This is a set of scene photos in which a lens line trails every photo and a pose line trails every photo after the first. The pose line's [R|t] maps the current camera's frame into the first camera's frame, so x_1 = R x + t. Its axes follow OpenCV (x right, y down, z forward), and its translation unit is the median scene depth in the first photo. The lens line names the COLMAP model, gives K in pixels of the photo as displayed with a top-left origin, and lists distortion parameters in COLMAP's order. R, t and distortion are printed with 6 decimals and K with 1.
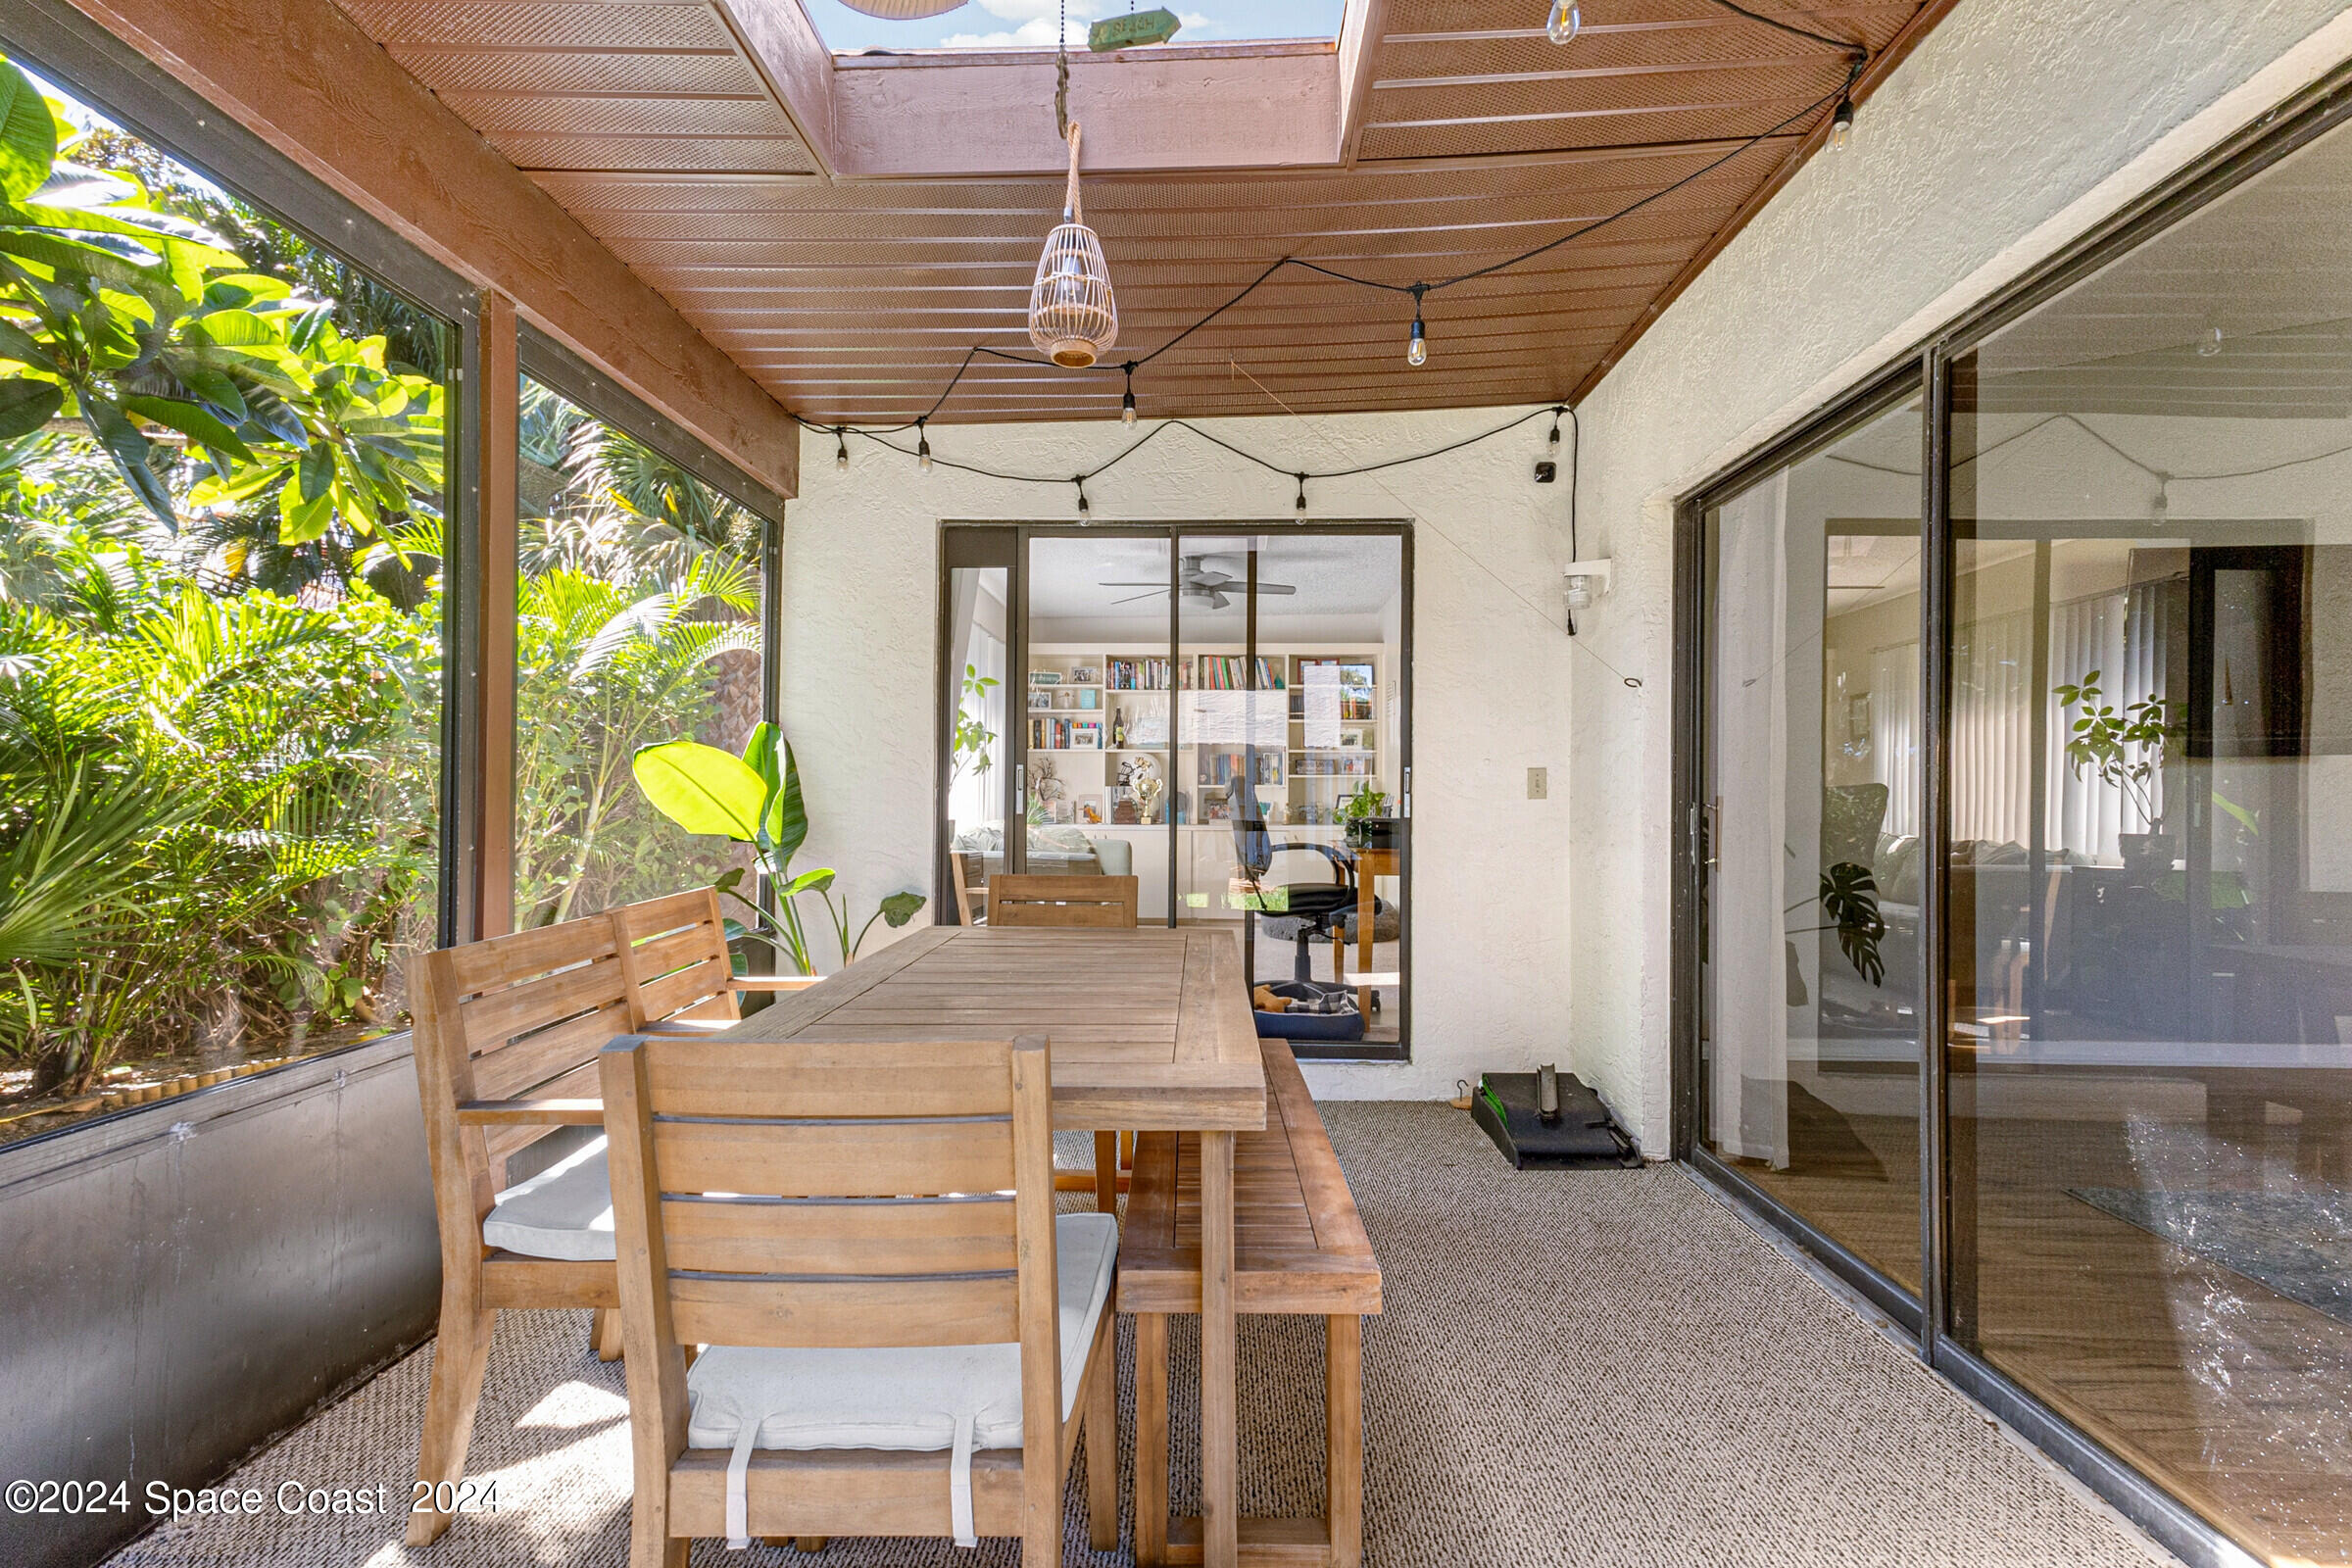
lens RADIAL K [[1096.1, 0, 1150.0], [0, 1096.1, 791.4], [0, 0, 1]] dist [0.036663, -0.006758]
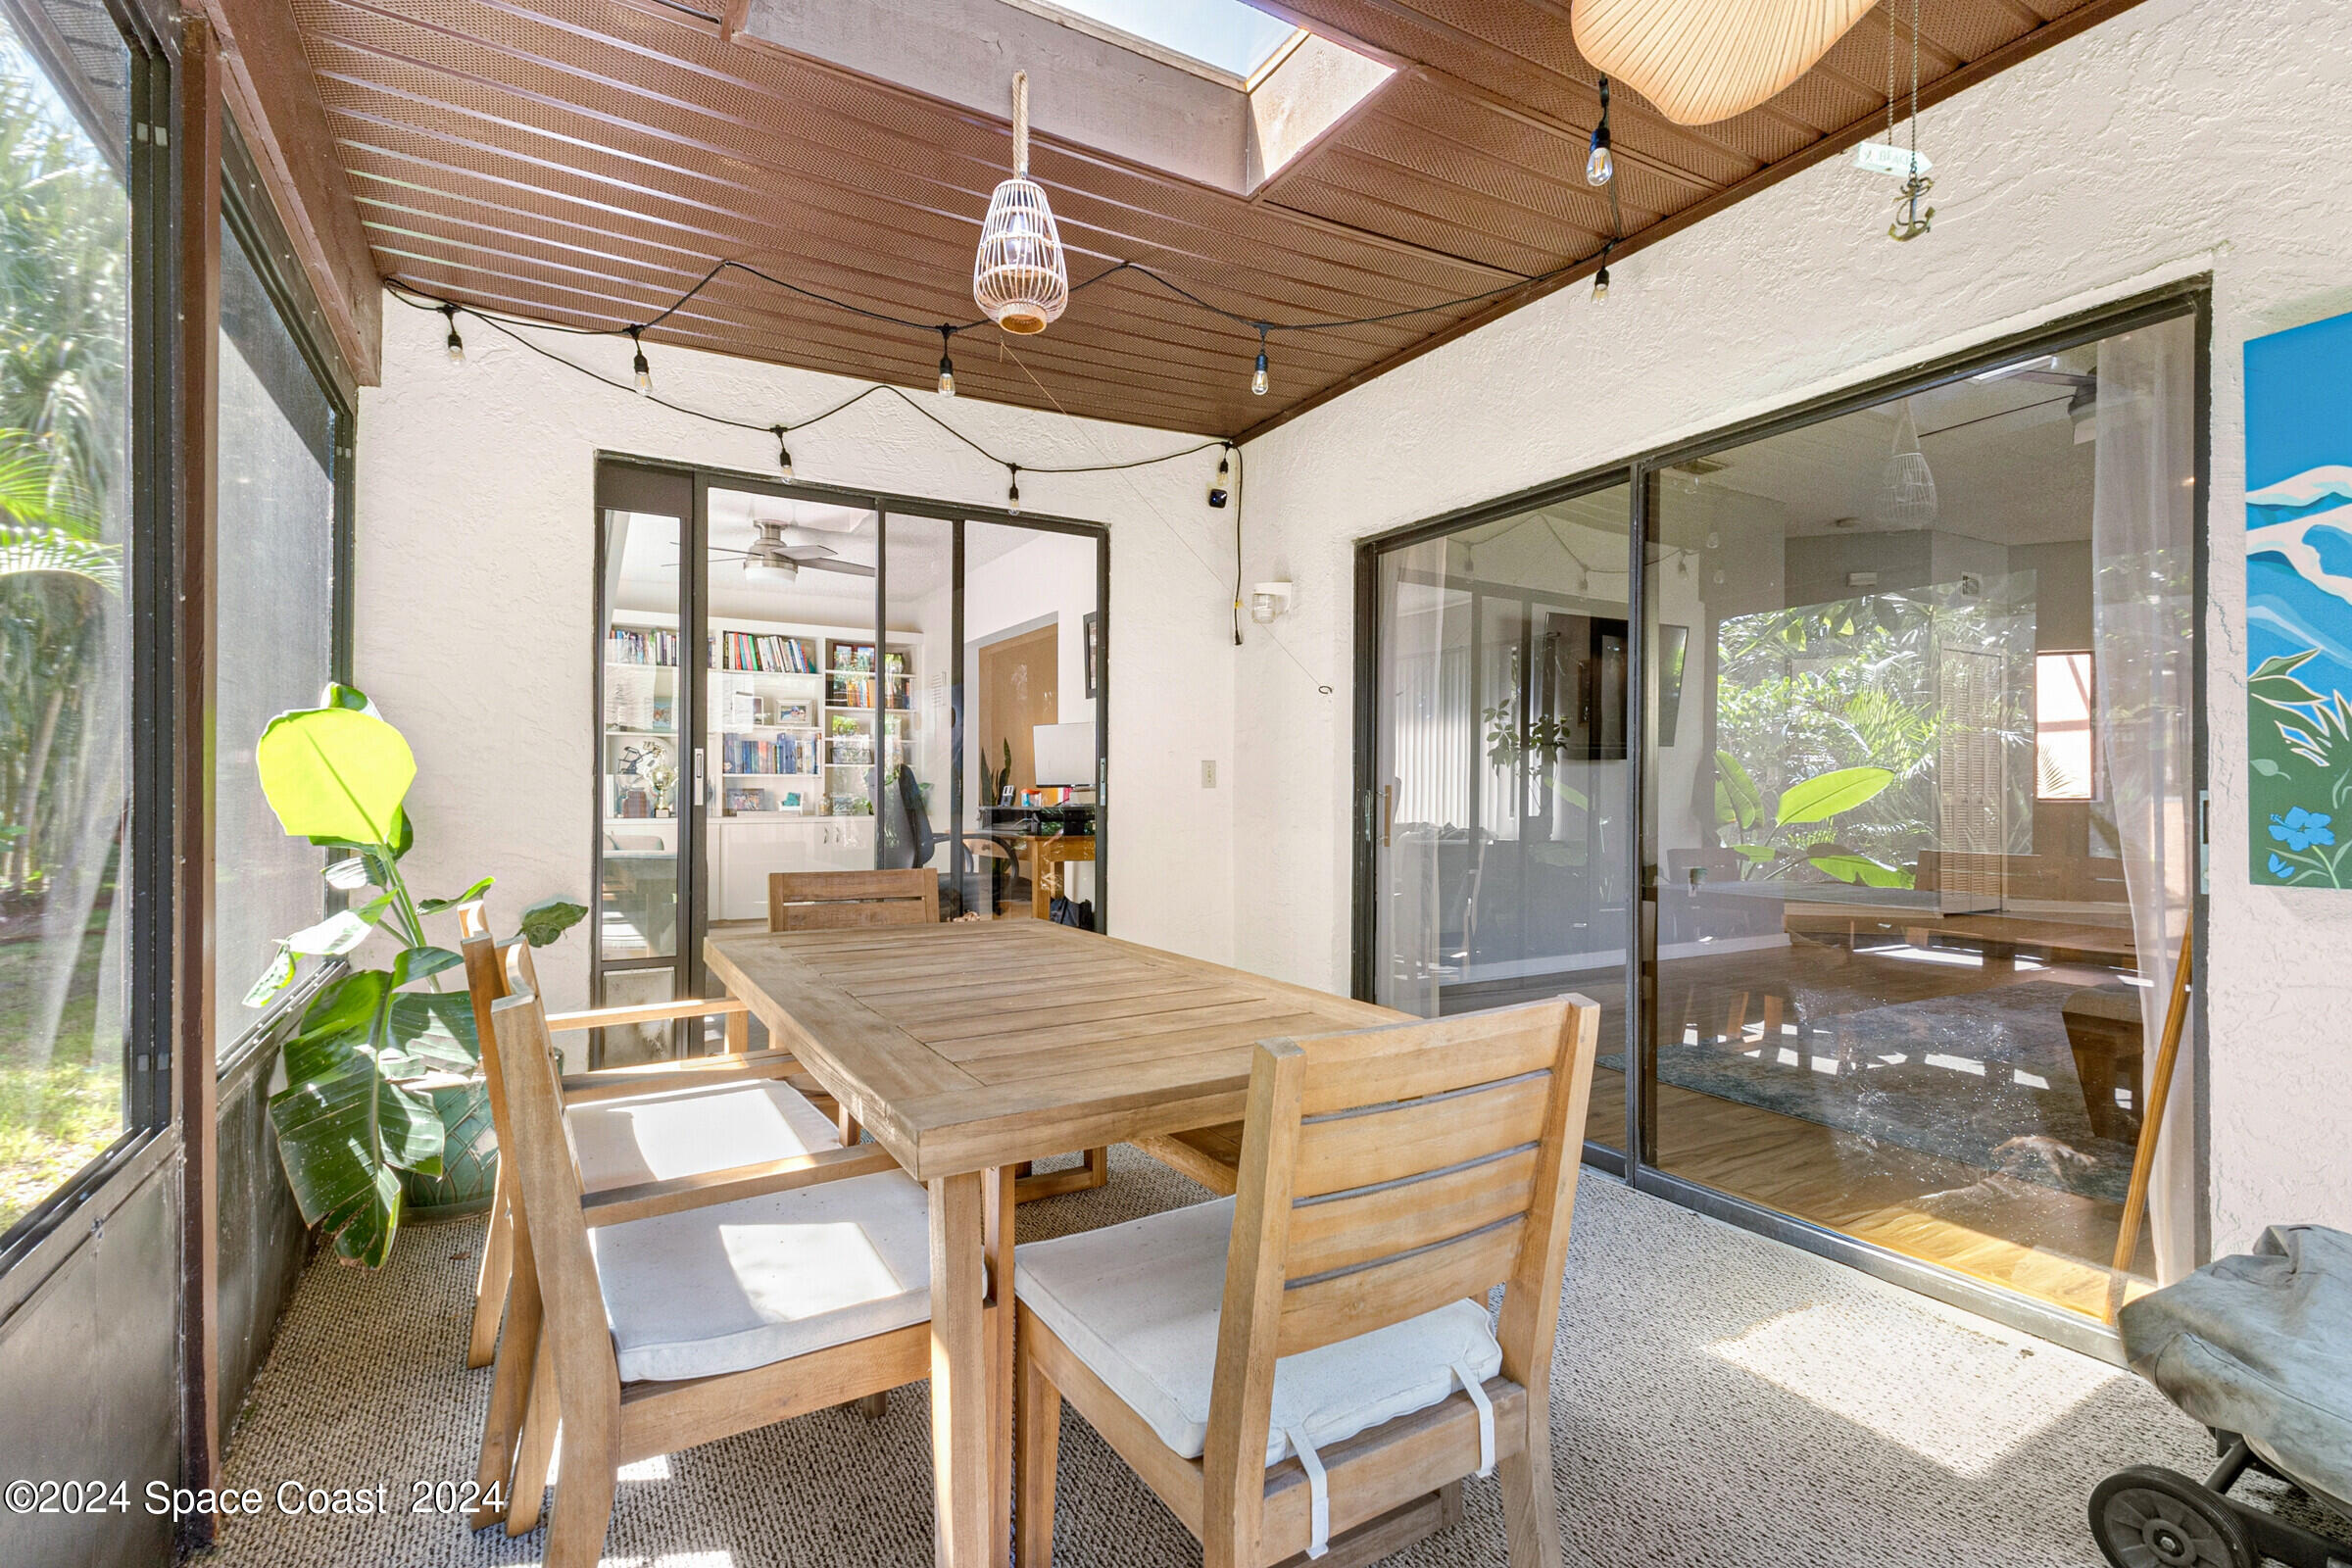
lens RADIAL K [[1096.1, 0, 1160.6], [0, 1096.1, 795.2], [0, 0, 1]] dist [0.036663, -0.006758]
pose [[0.847401, -0.004305, 0.530936, -0.287869], [-0.001744, 0.999939, 0.010891, 0.002163], [-0.530951, -0.010155, 0.847342, 0.075093]]
